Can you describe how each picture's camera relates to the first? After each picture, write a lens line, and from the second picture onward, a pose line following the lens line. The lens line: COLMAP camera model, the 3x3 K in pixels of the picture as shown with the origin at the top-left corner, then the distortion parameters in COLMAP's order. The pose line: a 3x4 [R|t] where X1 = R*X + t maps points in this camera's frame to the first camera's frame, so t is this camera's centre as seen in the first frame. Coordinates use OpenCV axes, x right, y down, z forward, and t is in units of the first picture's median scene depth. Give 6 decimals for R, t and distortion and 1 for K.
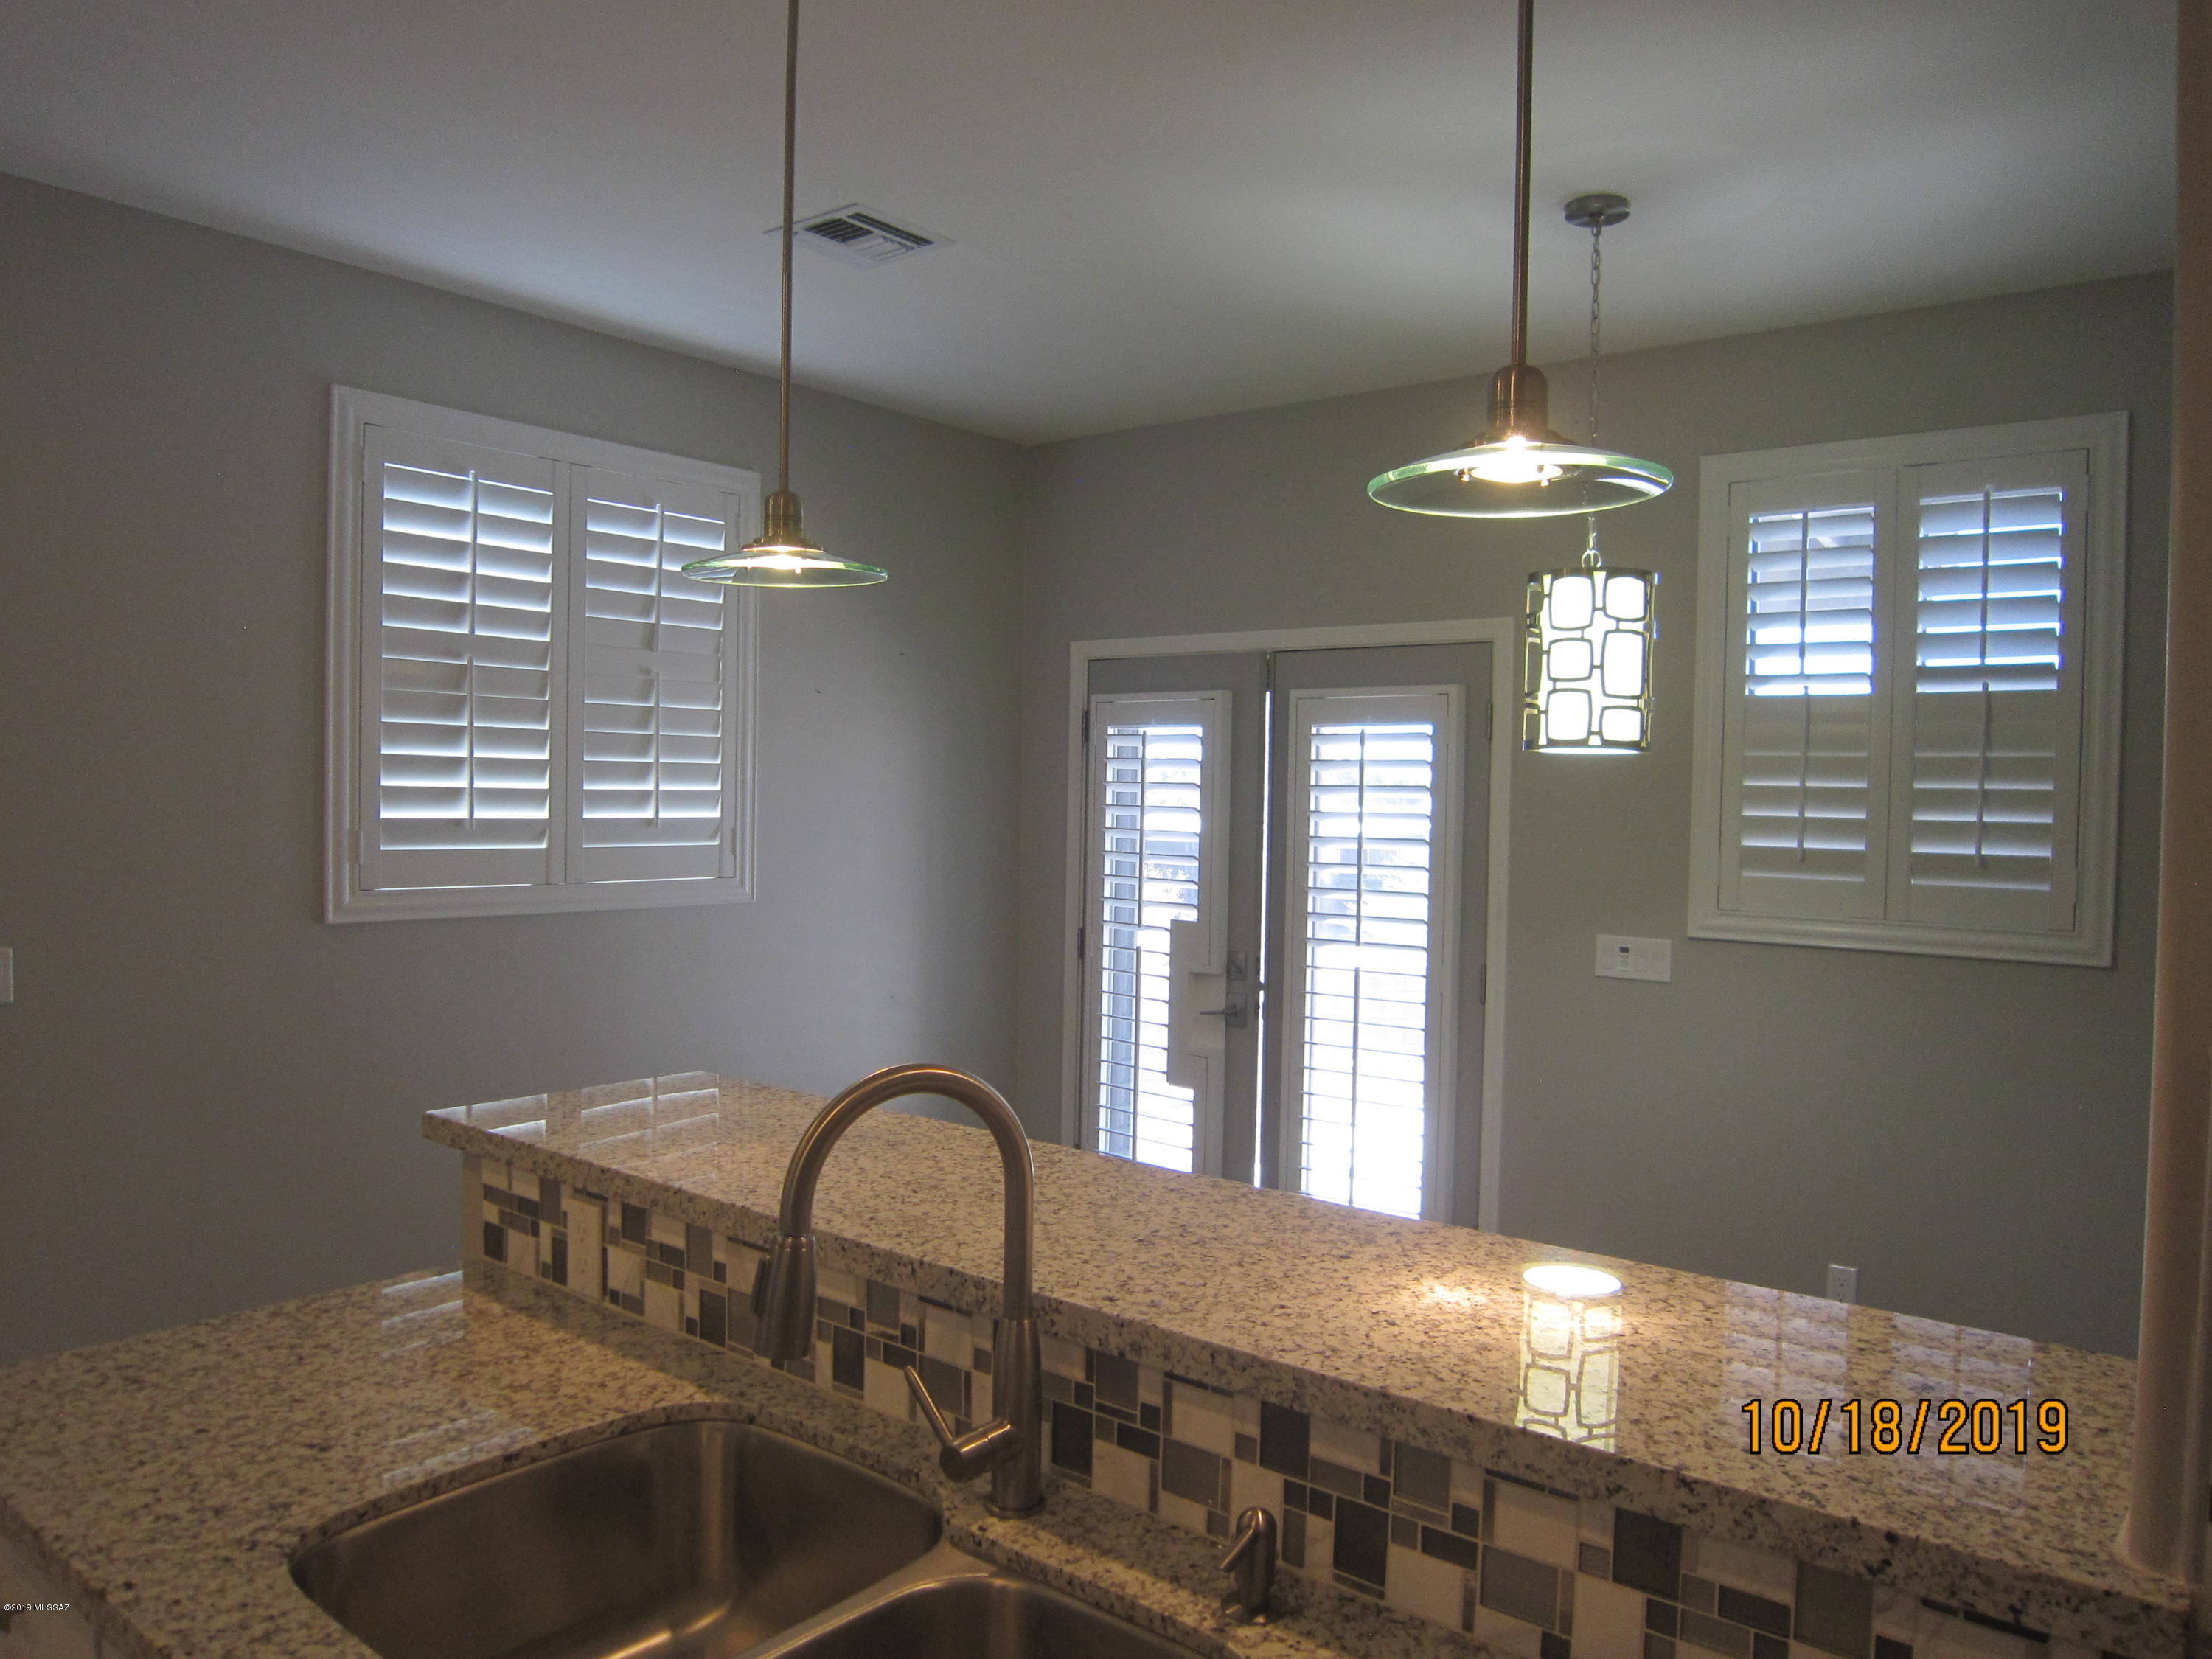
lens RADIAL K [[1589.7, 0, 1106.0], [0, 1589.7, 839.4], [0, 0, 1]] dist [-0.039292, 0.002155]
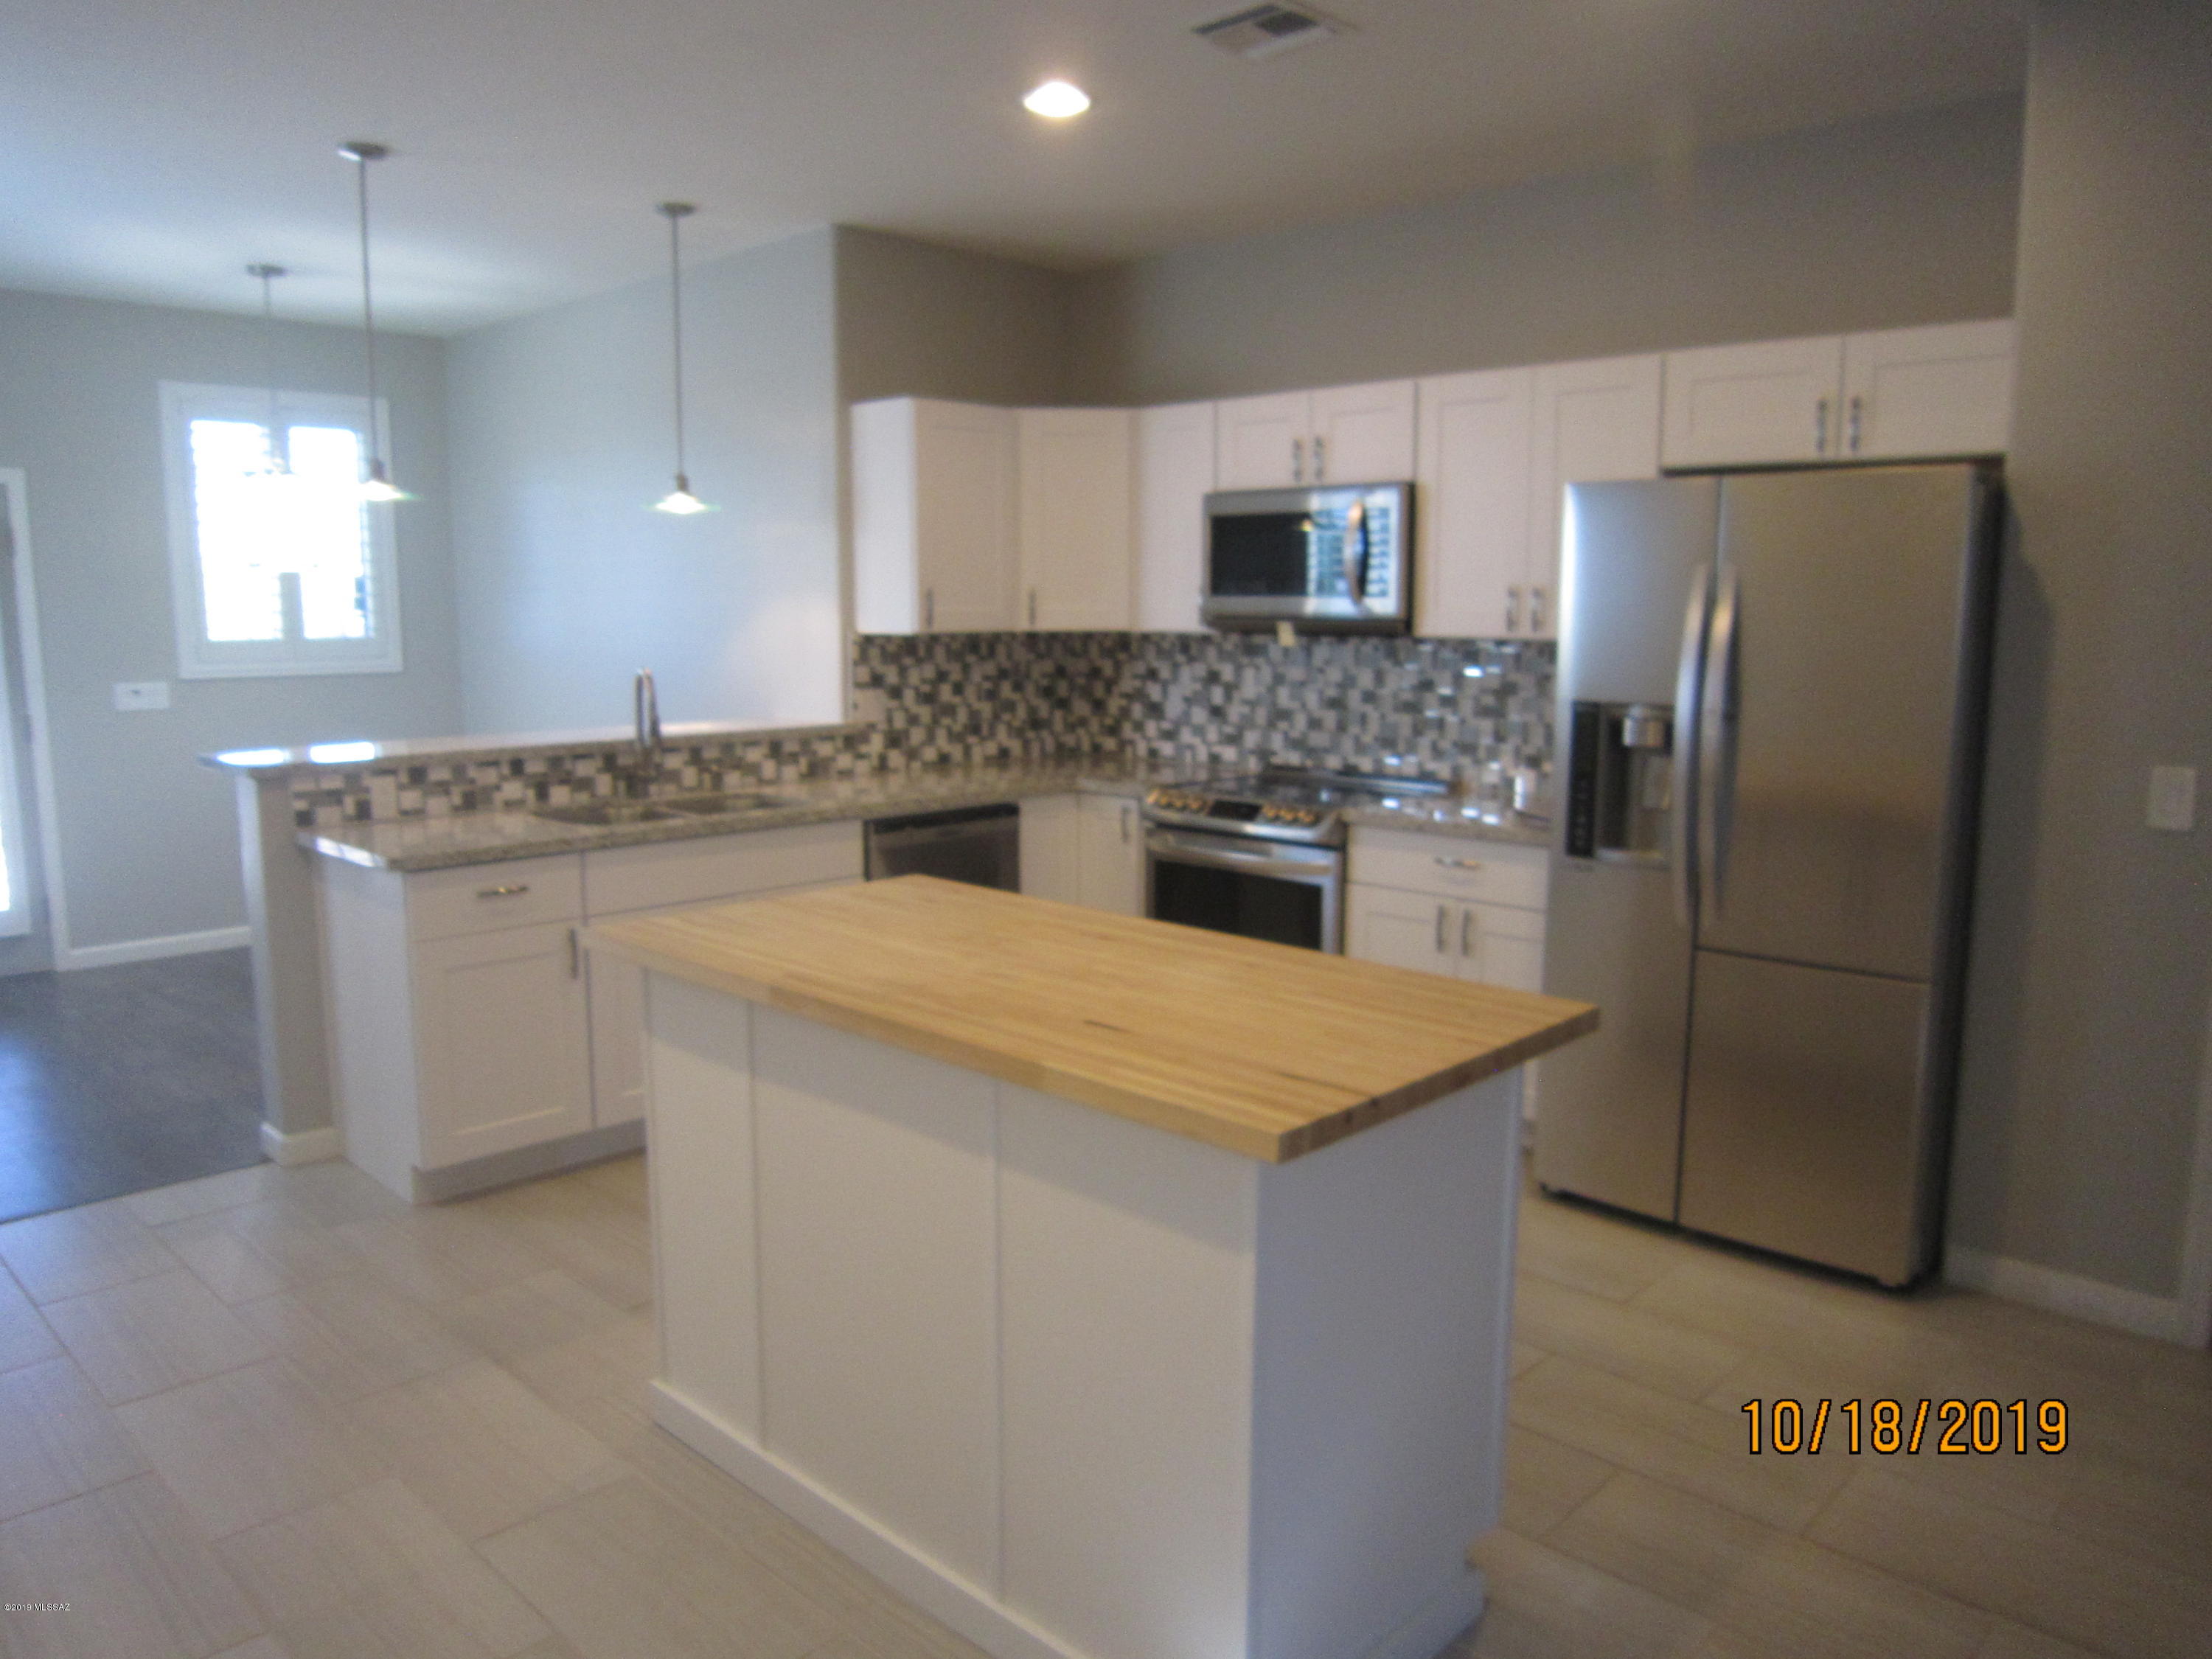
lens RADIAL K [[1589.7, 0, 1109.8], [0, 1589.7, 833.8], [0, 0, 1]] dist [-0.039292, 0.002155]
pose [[0.118402, -0.166246, 0.978950, -1.155724], [0.034001, 0.985986, 0.163328, -0.013469], [-0.992383, 0.013947, 0.122395, -0.155126]]
